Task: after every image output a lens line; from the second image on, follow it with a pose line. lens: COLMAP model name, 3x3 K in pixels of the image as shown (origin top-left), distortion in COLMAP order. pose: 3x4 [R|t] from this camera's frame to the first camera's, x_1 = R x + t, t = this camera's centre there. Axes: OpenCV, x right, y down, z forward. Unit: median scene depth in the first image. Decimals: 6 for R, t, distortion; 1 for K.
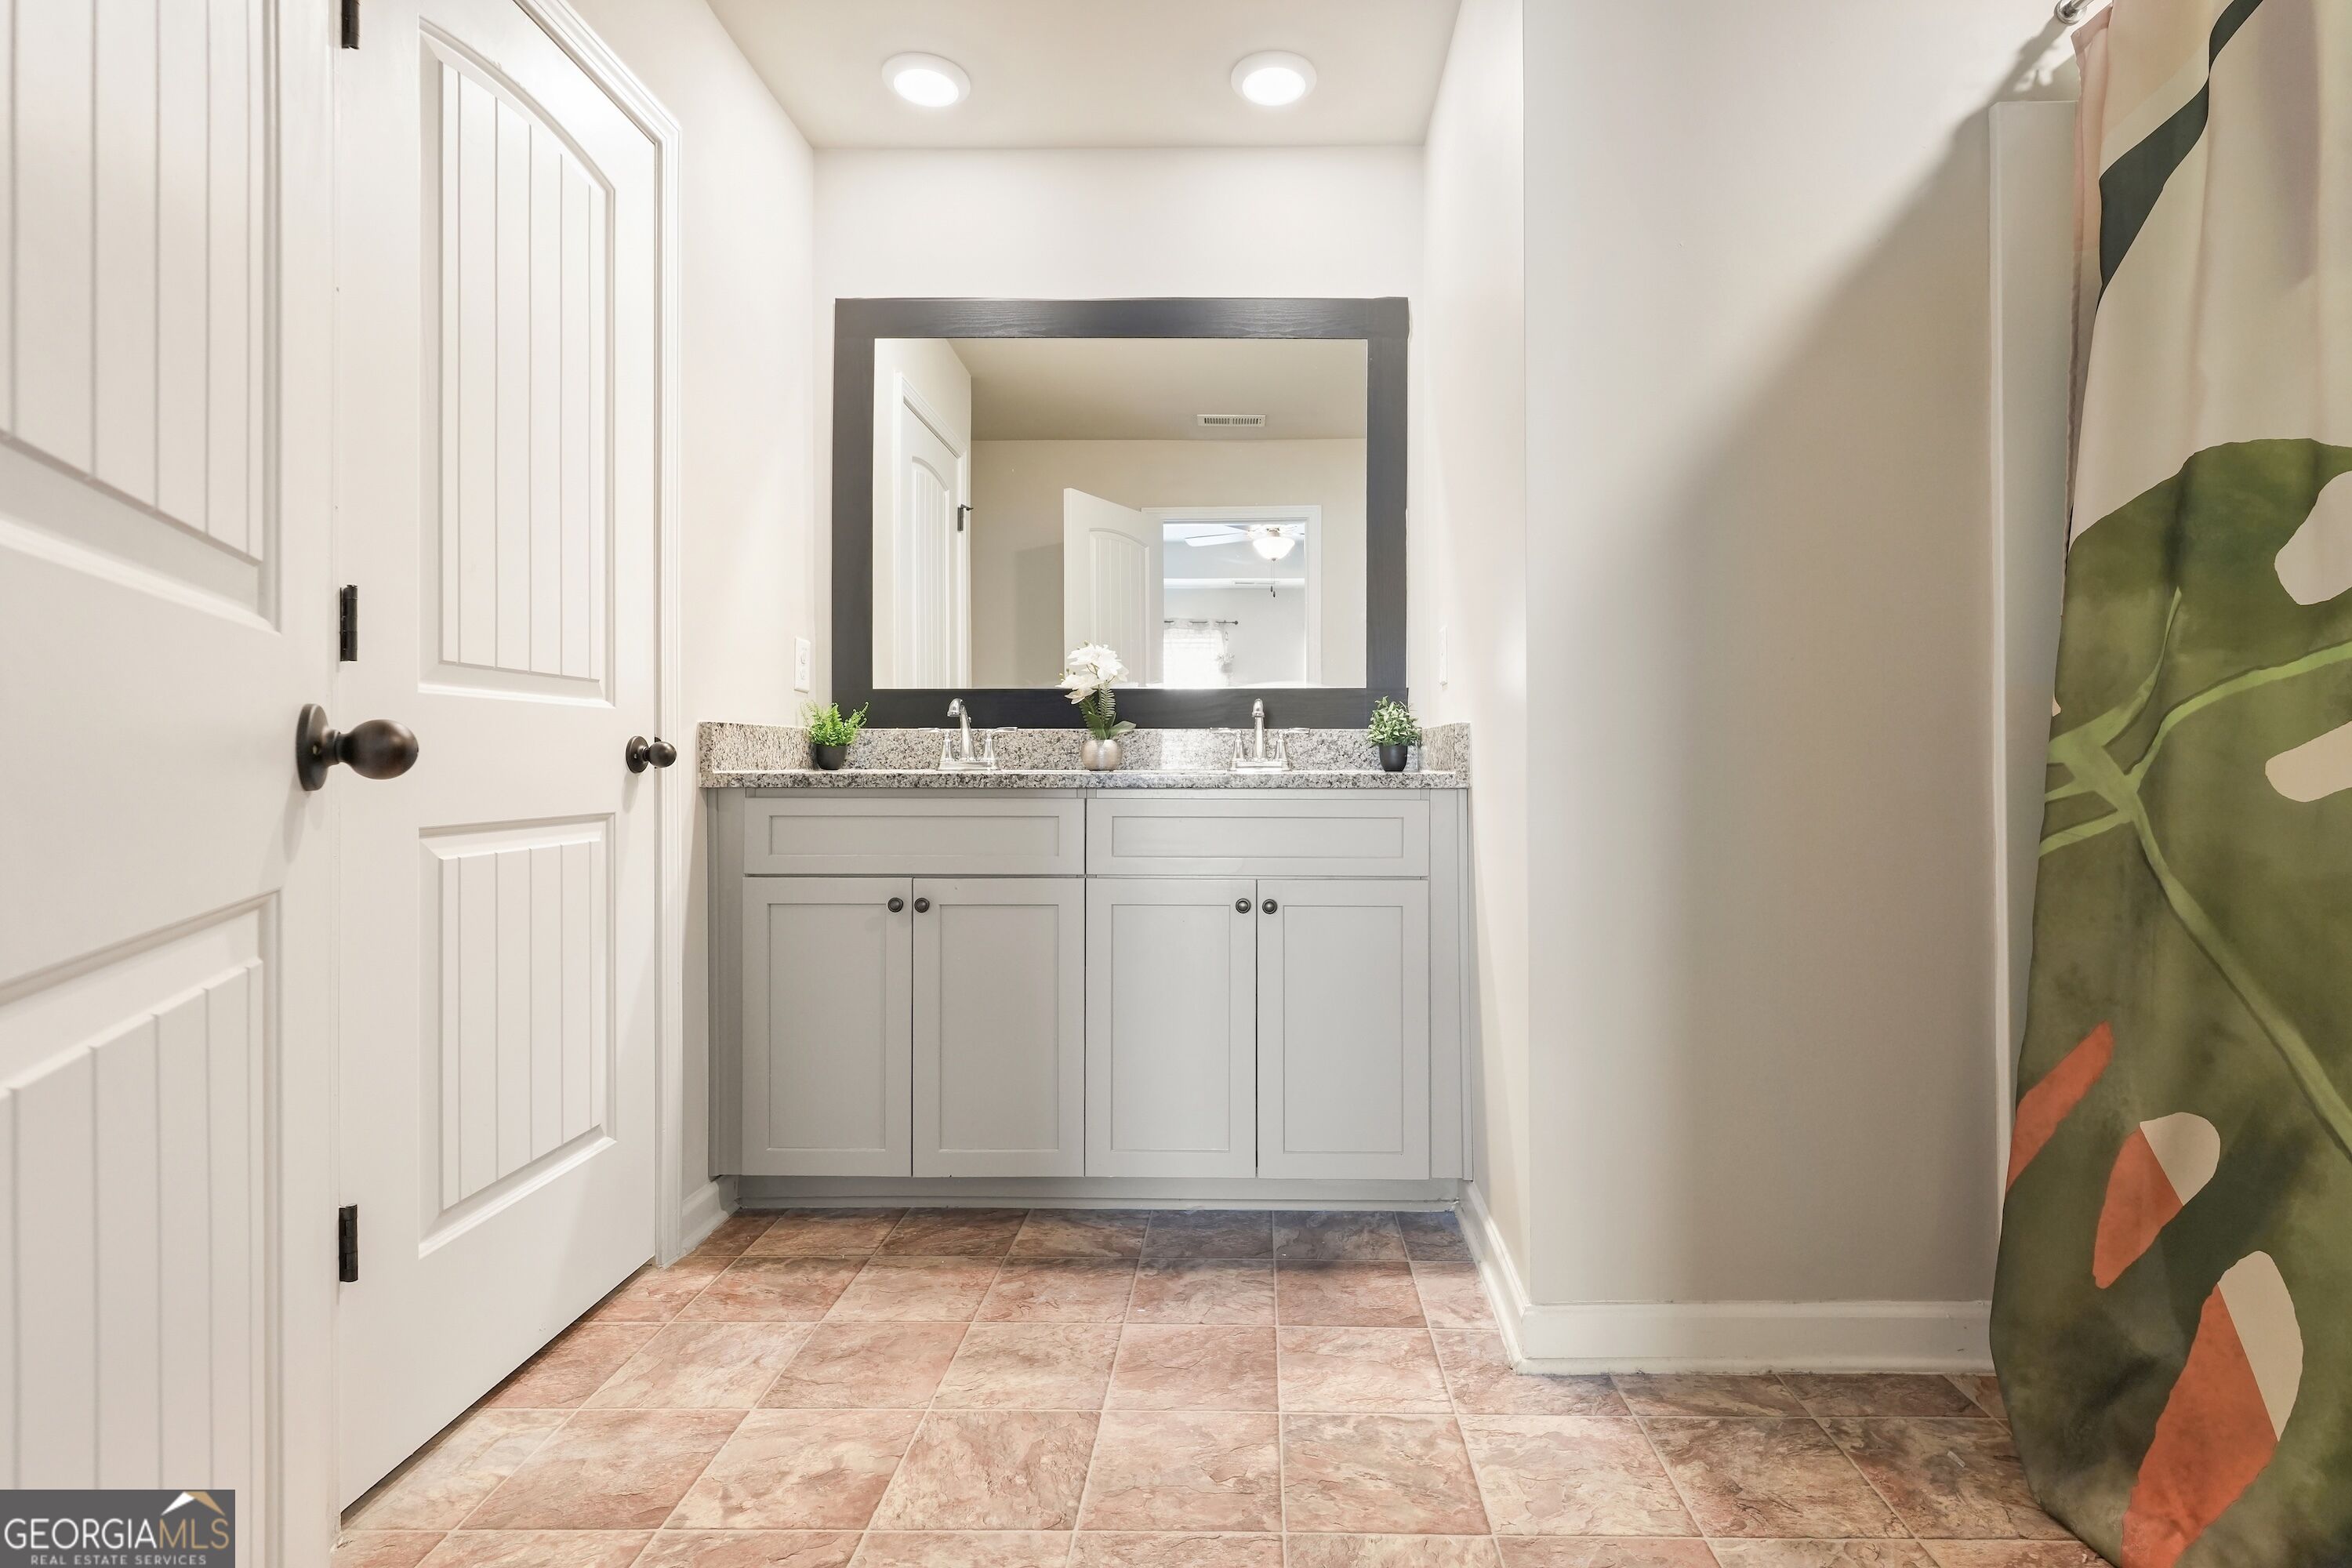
lens RADIAL K [[1124.9, 0, 1234.7], [0, 1124.9, 752.1], [0, 0, 1]] dist [0.004457, 0.000095]
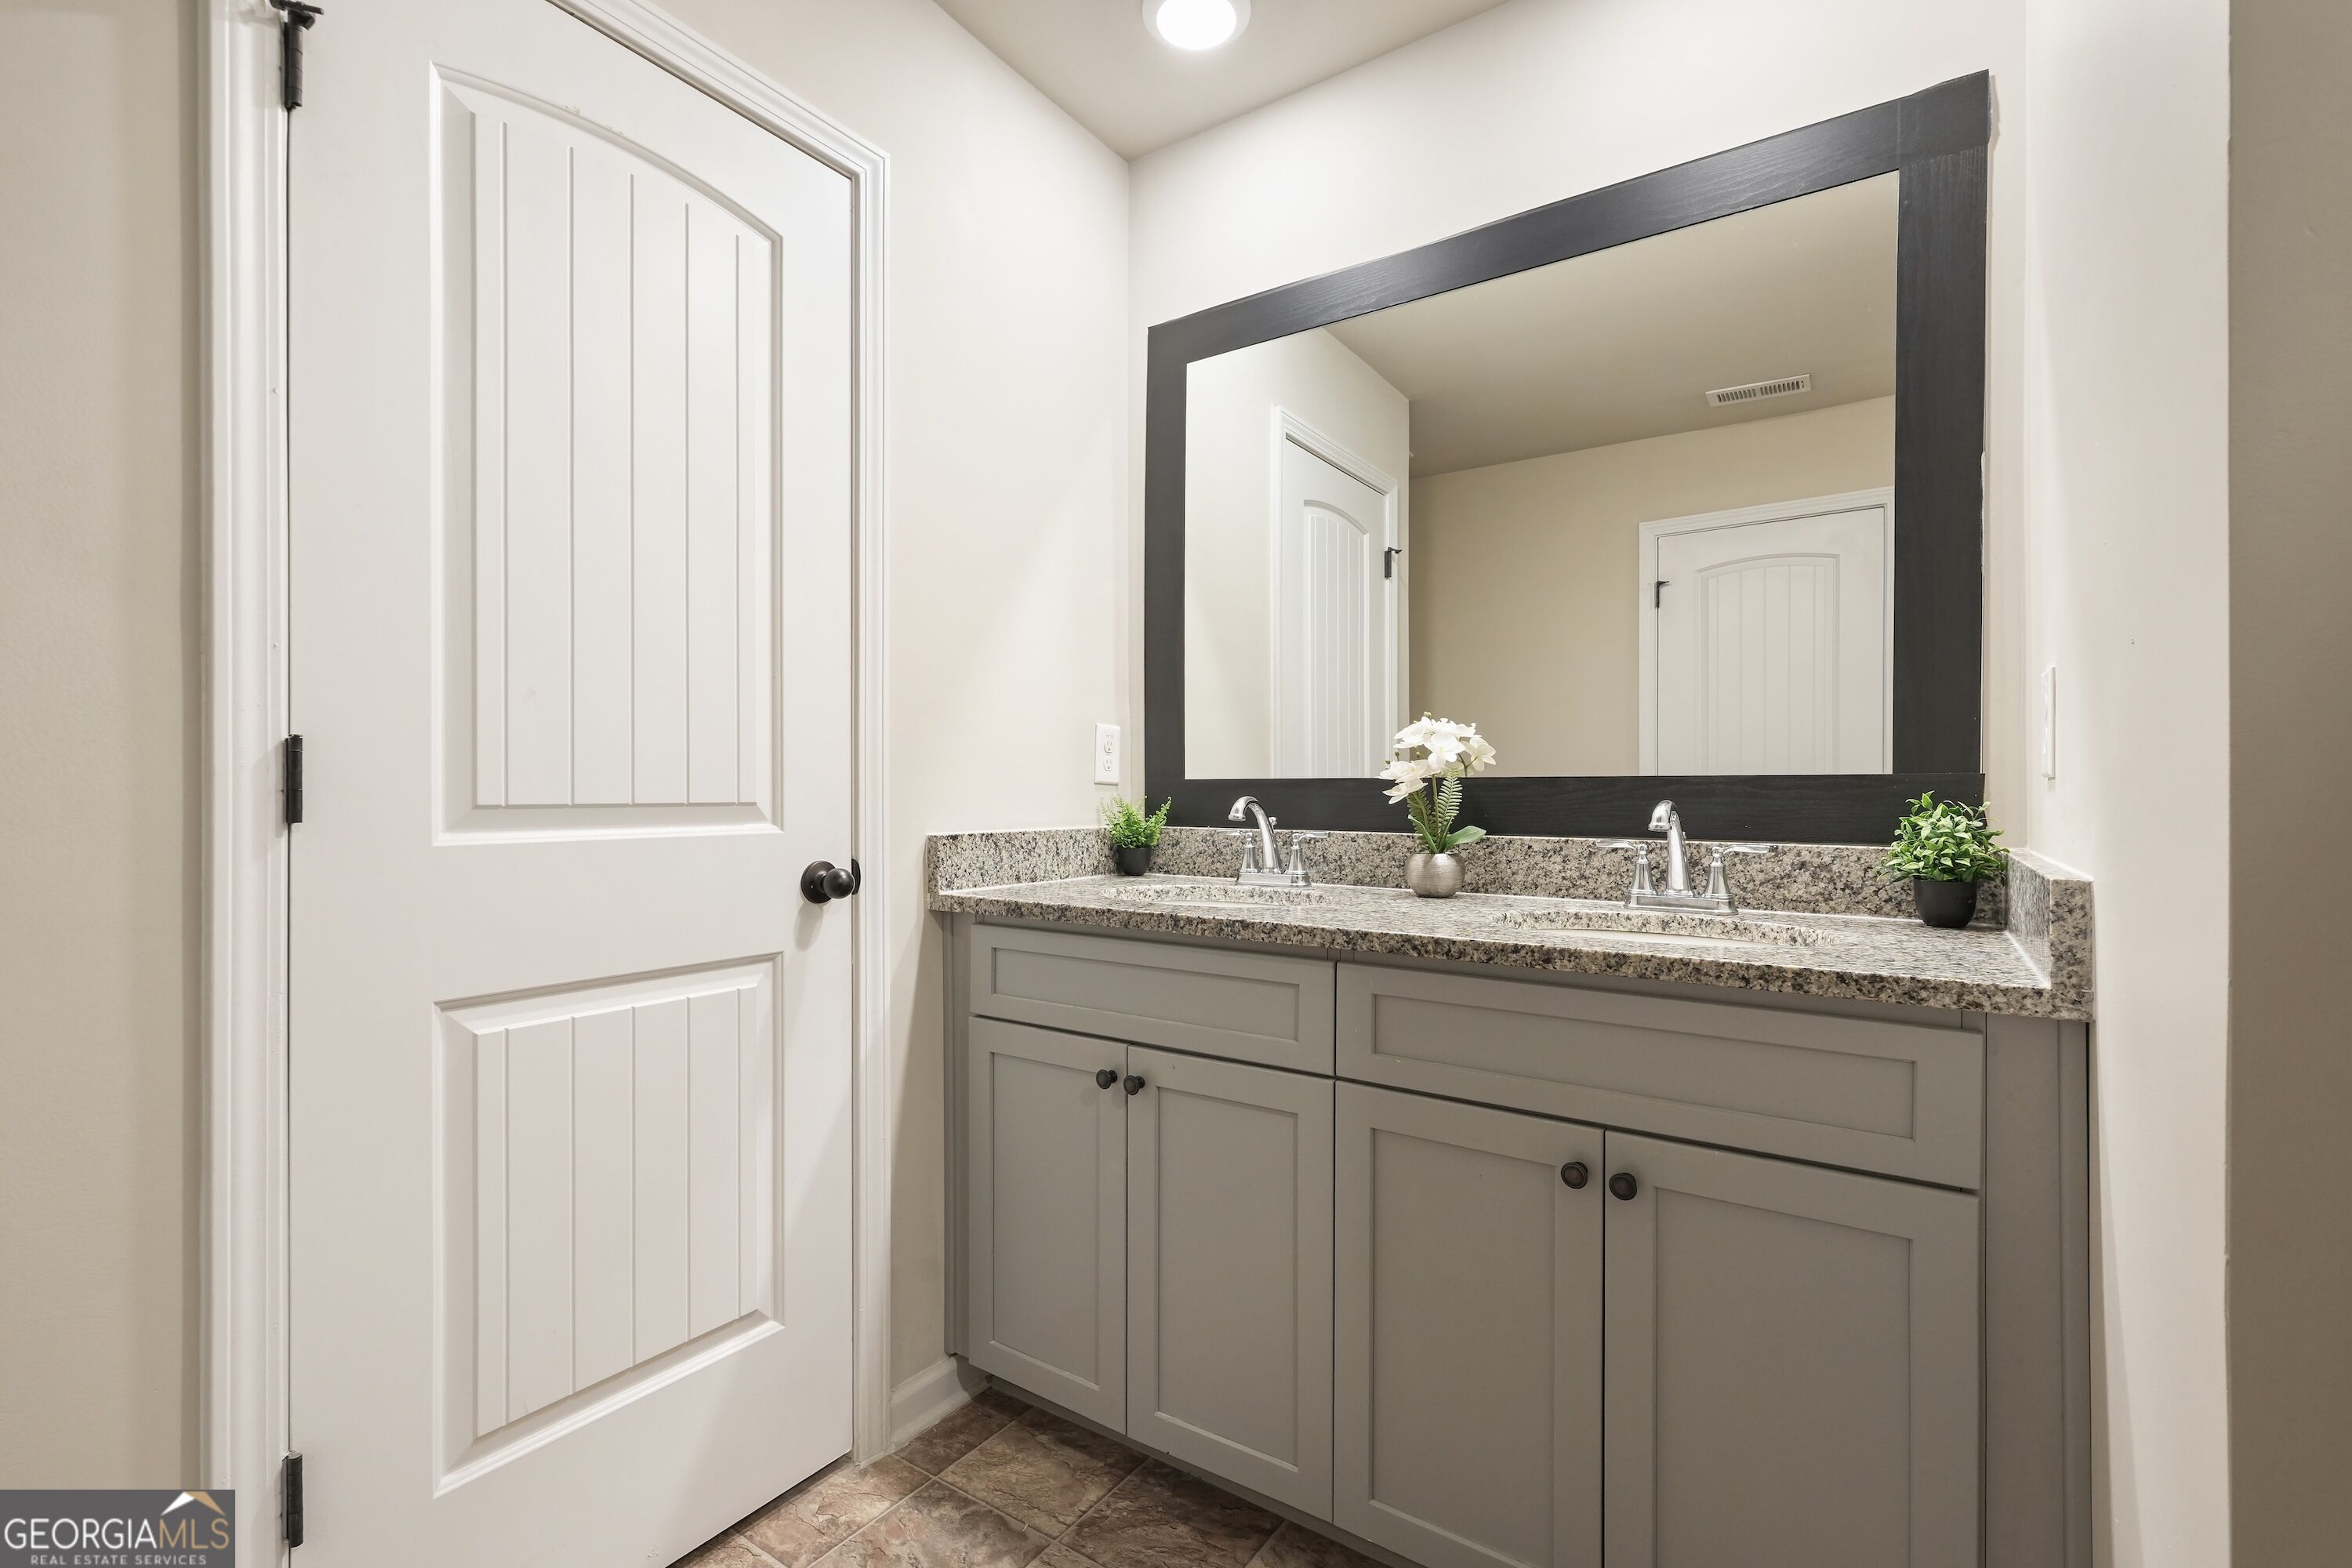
lens RADIAL K [[1033.0, 0, 1176.7], [0, 1033.0, 791.9], [0, 0, 1]] dist [0.004849, -0.000063]
pose [[0.833893, 0.003054, -0.551918, 0.131193], [0.002581, 0.999952, 0.009433, -0.068294], [0.551920, -0.009291, 0.833845, 0.441505]]
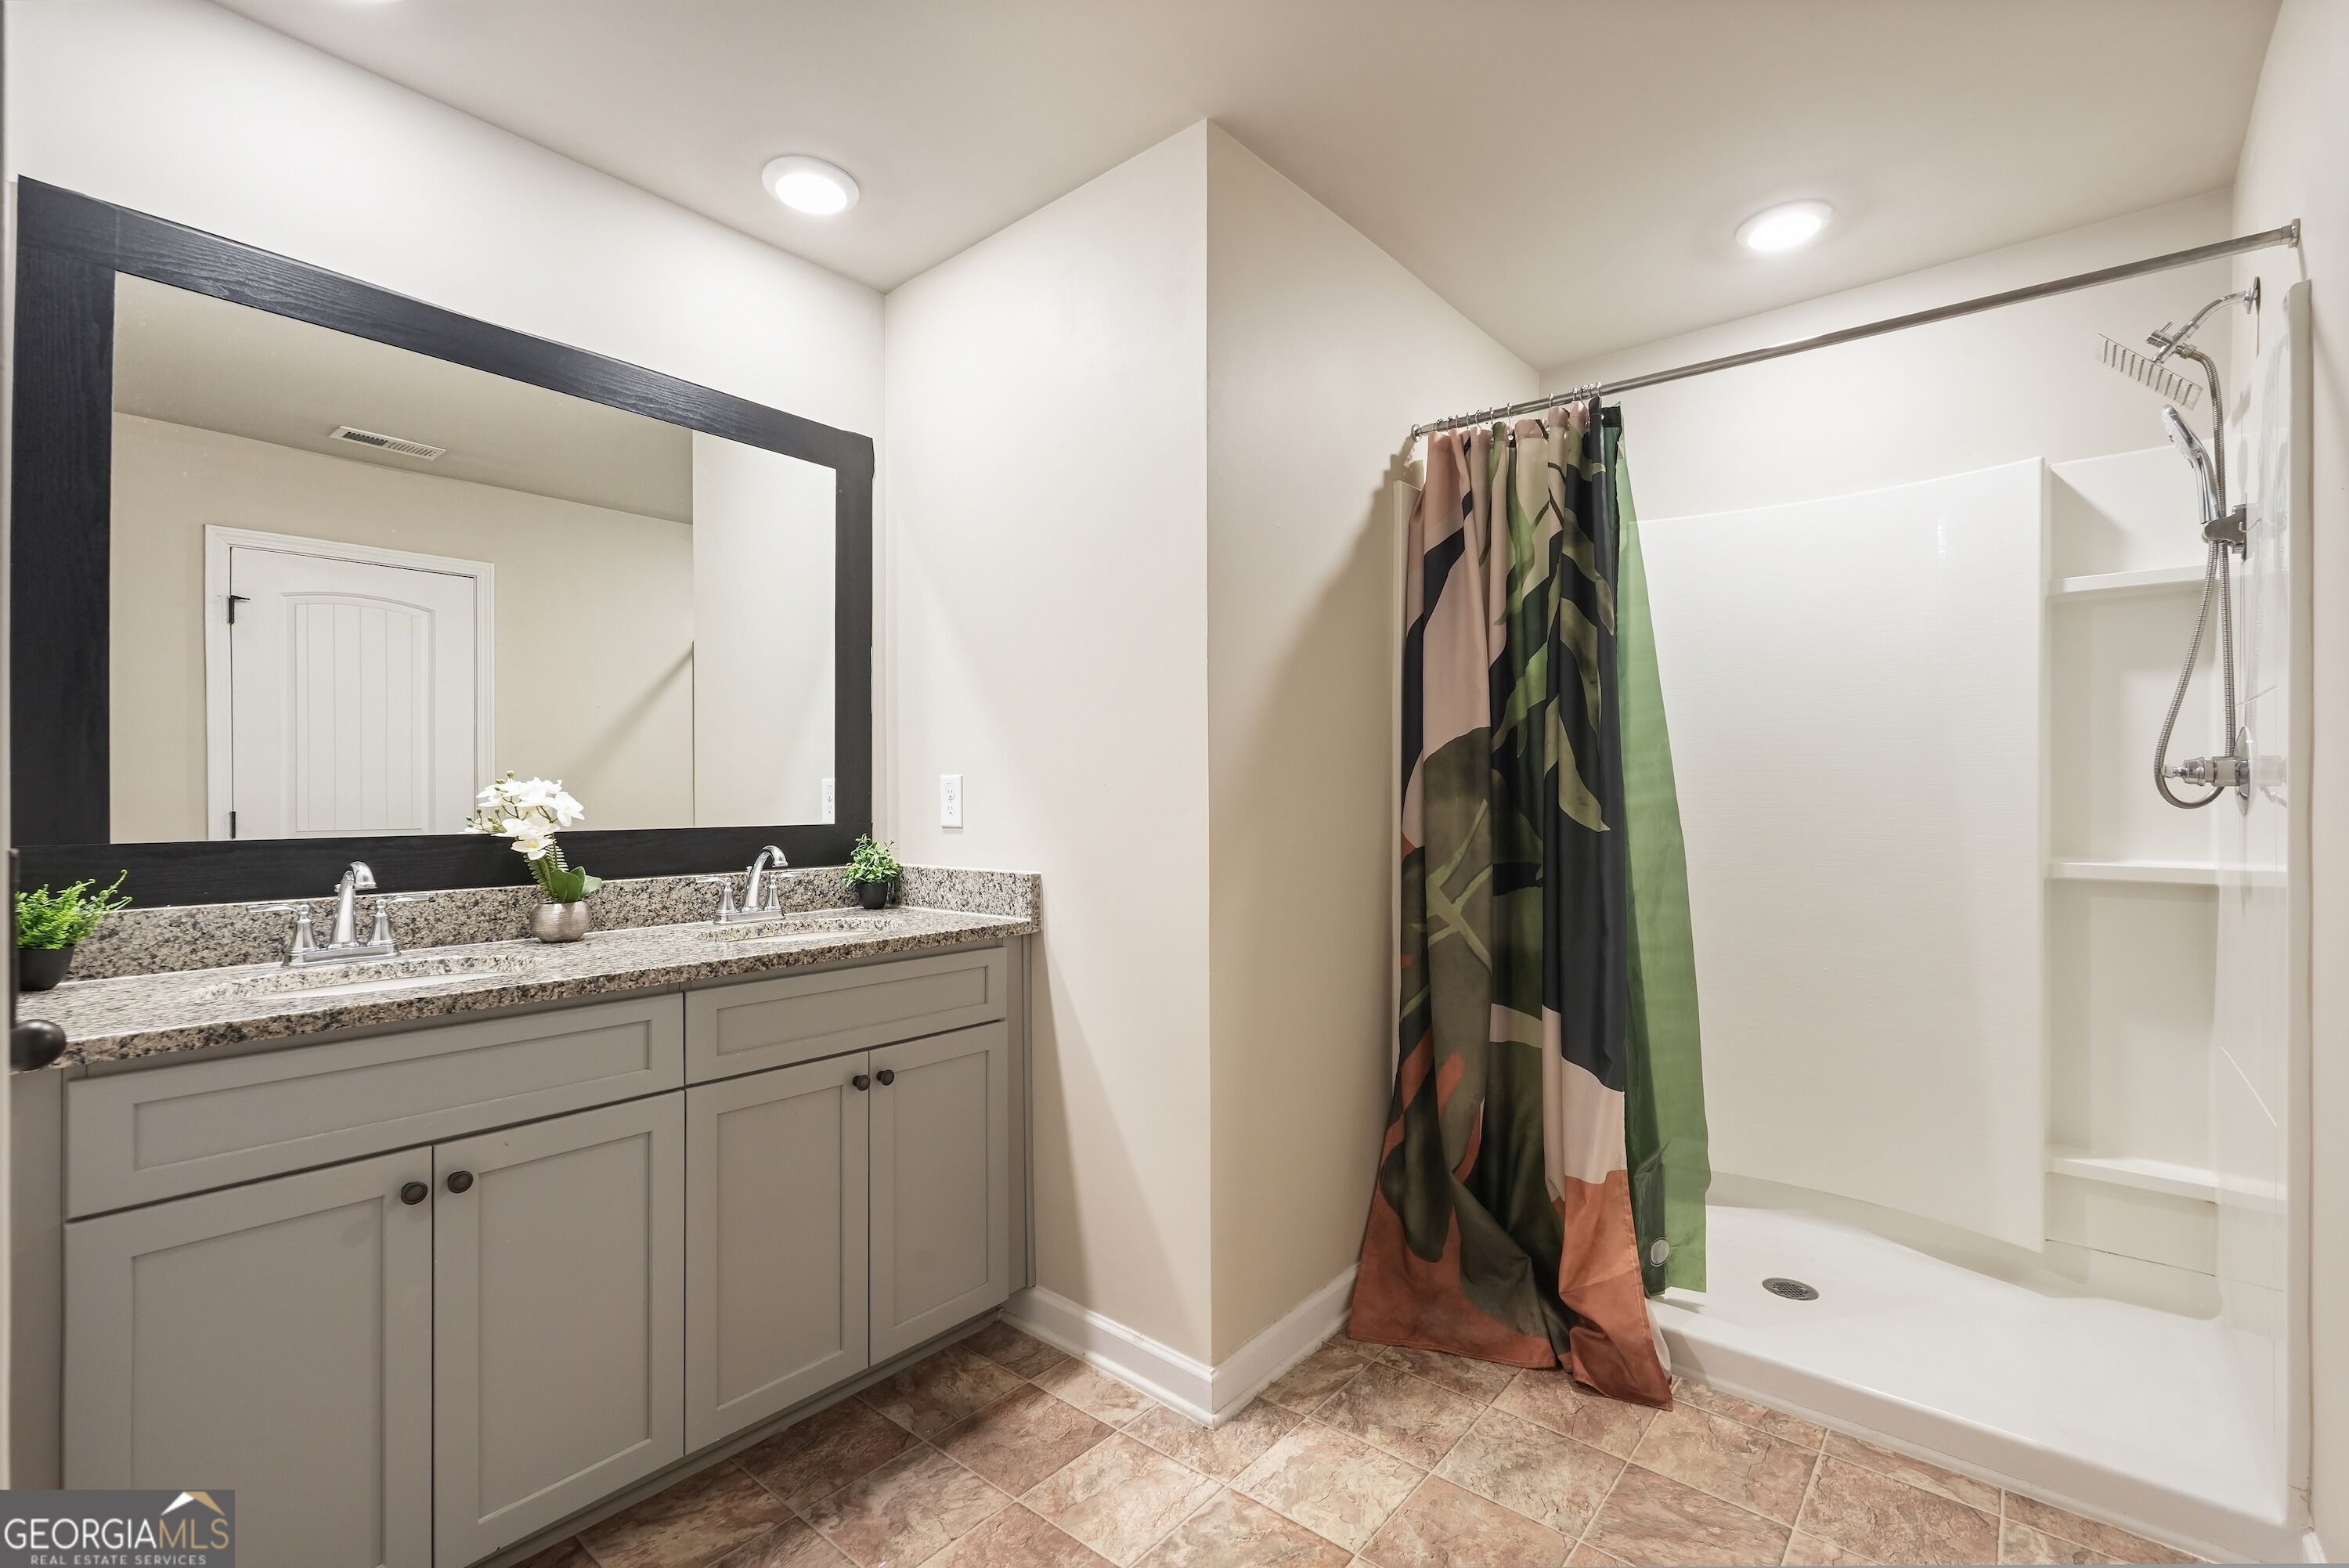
lens RADIAL K [[1031.6, 0, 1175.2], [0, 1031.6, 791.9], [0, 0, 1]] dist [0.004849, -0.000063]
pose [[0.632877, 0.001055, 0.774252, -0.498270], [-0.000397, 0.999999, -0.001038, -0.106468], [-0.774253, 0.000349, 0.632877, 0.251831]]
